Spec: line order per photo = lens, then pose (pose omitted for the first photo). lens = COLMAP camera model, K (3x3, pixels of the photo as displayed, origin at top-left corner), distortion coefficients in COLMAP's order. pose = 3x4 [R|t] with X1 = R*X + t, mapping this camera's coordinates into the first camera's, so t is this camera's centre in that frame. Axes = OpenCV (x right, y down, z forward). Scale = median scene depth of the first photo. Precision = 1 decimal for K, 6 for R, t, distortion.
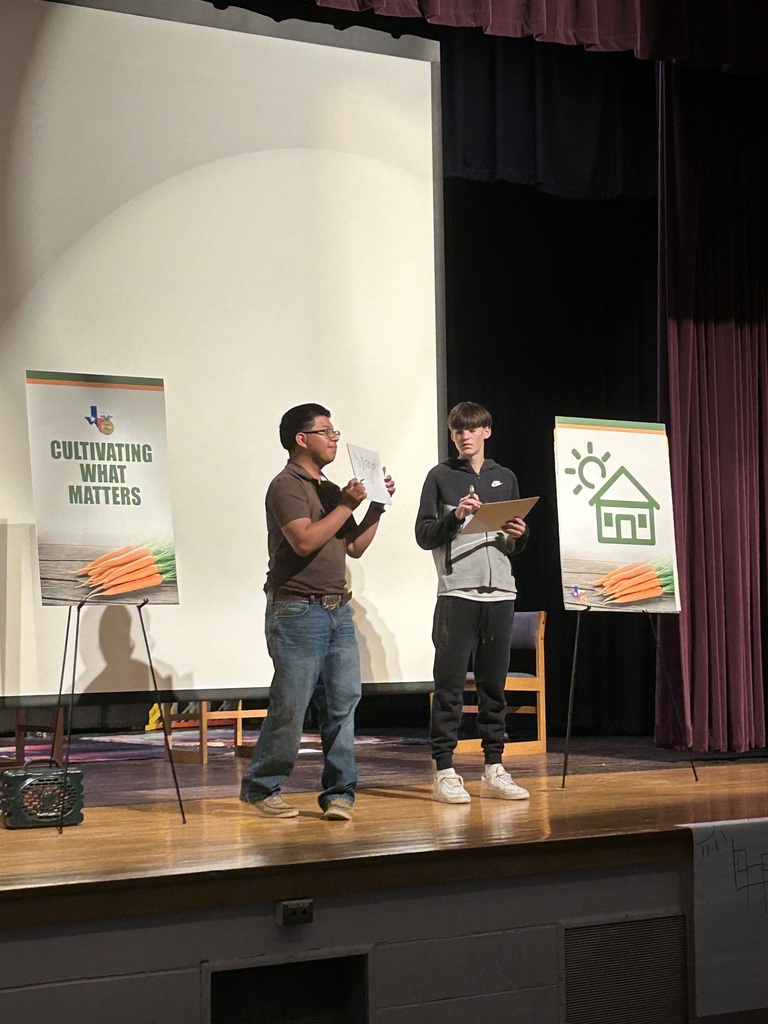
lens RADIAL K [[2275.9, 0, 407.2], [0, 2275.9, 501.9], [0, 0, 1]] dist [0.216580, 0.000000]
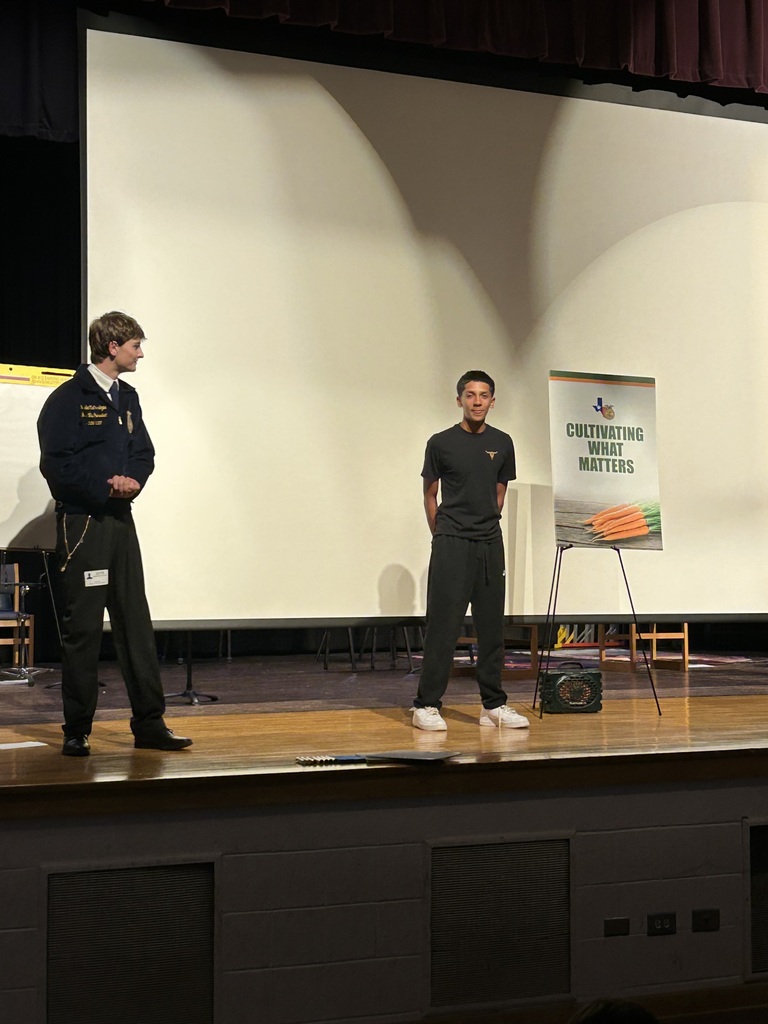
lens RADIAL K [[1715.2, 0, 388.2], [0, 1715.2, 478.1], [0, 0, 1]] dist [0.101356, 0.000000]
pose [[0.989107, 0.007069, -0.147031, -0.111006], [-0.007571, 0.999967, -0.002855, 0.008461], [0.147006, 0.003937, 0.989128, -0.002982]]
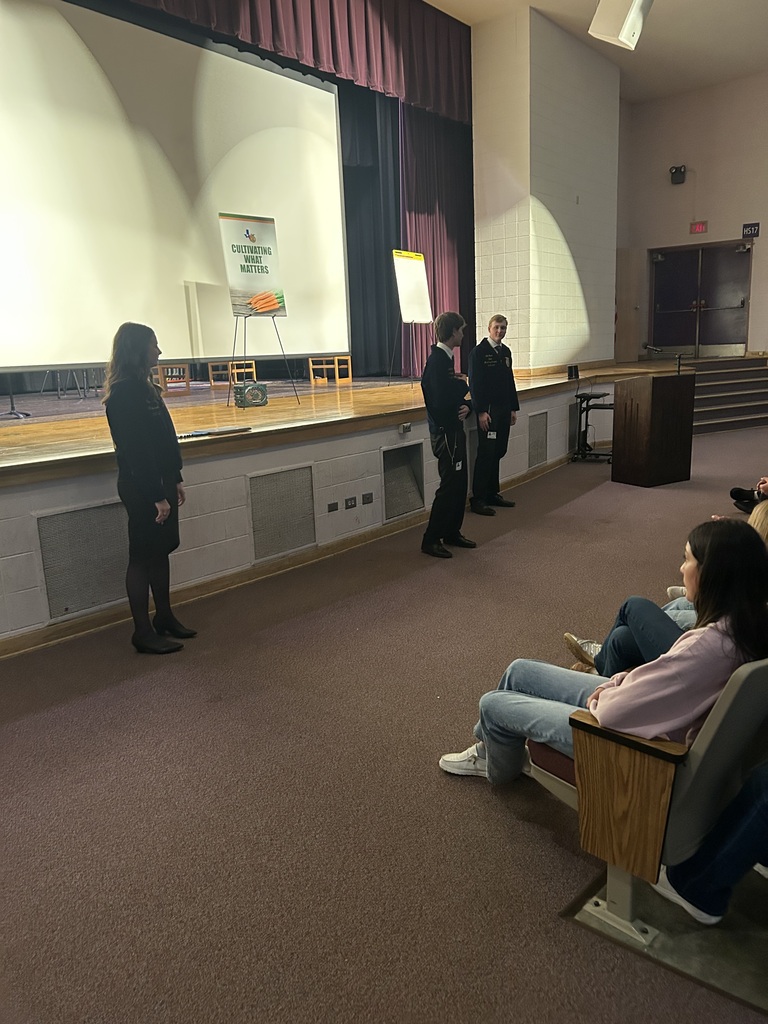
lens RADIAL K [[783.6, 0, 397.0], [0, 783.6, 501.0], [0, 0, 1]] dist [0.049100, -0.056347]
pose [[0.941518, -0.087885, 0.325301, -0.282593], [0.009623, 0.972008, 0.234750, 0.039260], [-0.336826, -0.217891, 0.916009, 0.125806]]
